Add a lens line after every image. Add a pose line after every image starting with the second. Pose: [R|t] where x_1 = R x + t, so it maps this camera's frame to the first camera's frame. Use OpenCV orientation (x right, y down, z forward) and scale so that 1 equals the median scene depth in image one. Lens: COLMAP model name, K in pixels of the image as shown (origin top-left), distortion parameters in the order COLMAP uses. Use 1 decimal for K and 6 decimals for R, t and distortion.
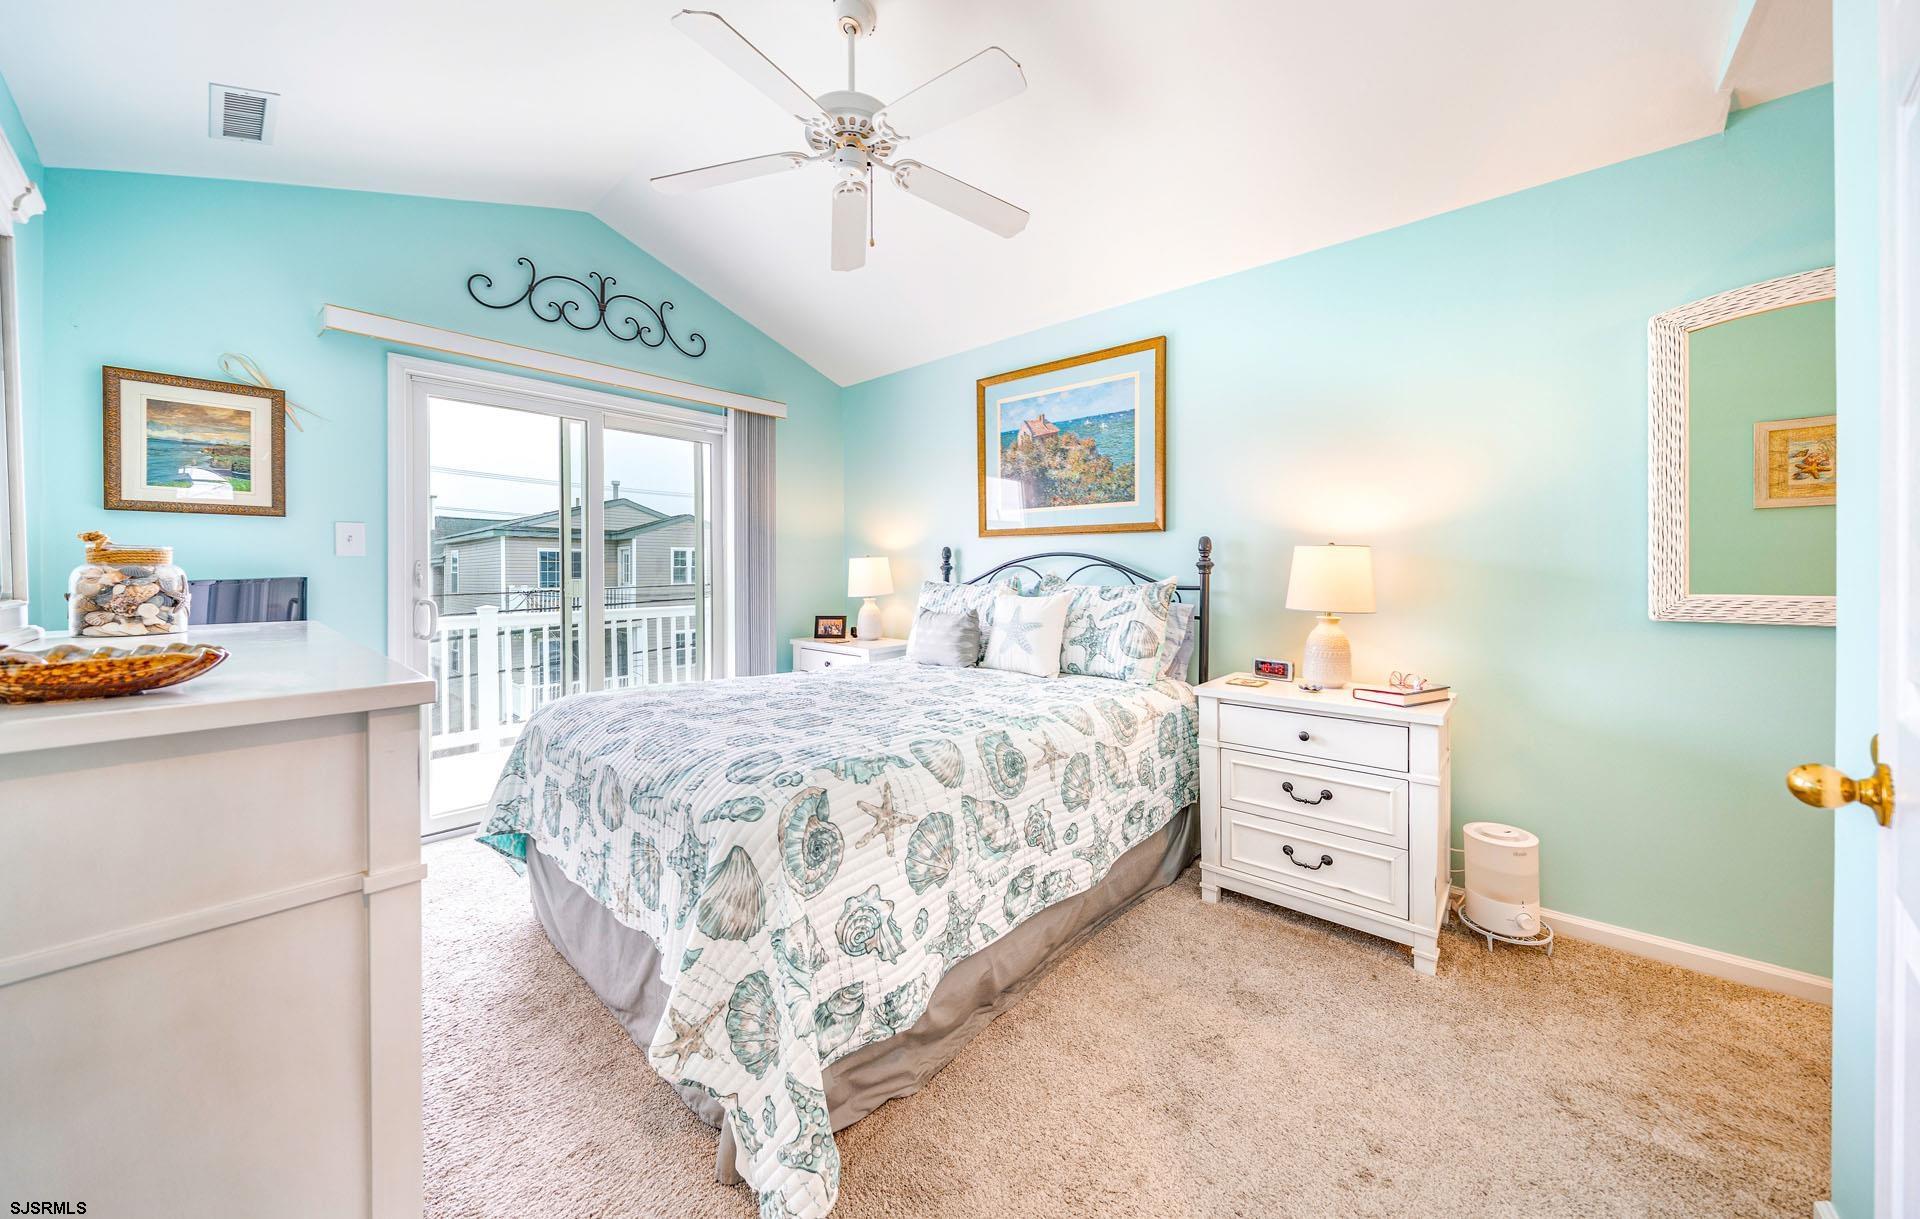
lens RADIAL K [[653.4, 0, 960.4], [0, 653.4, 572.9], [0, 0, 1]] dist [-0.009316, 0.000022]
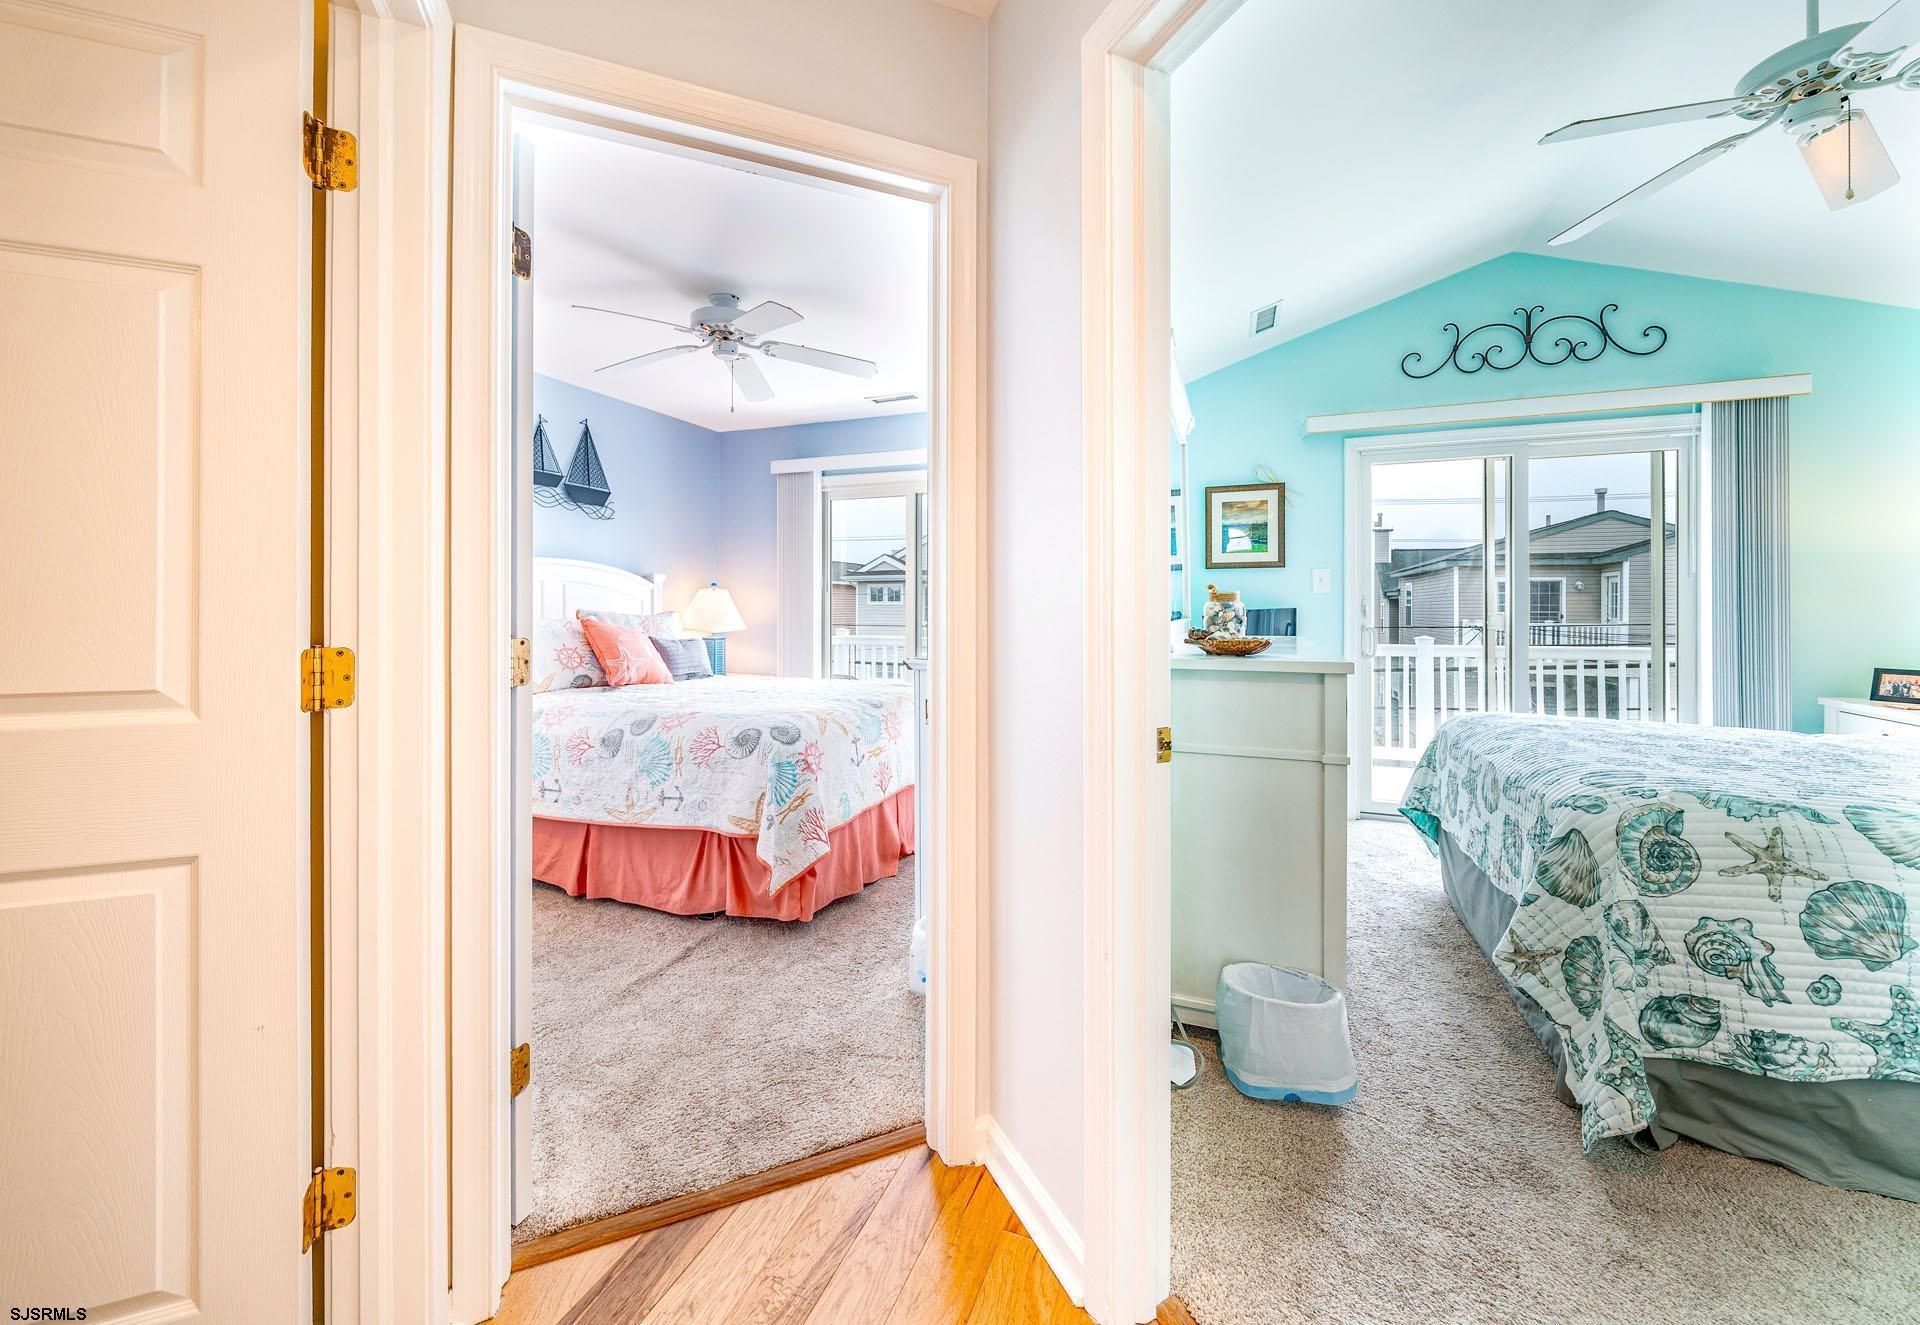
lens RADIAL K [[751.9, 0, 956.4], [0, 751.9, 606.0], [0, 0, 1]] dist [-0.001356, -0.000064]
pose [[0.352912, 0.002197, -0.935654, 0.467350], [-0.001713, 0.999997, 0.001702, -0.000309], [0.935655, 0.001002, 0.352915, -0.484424]]
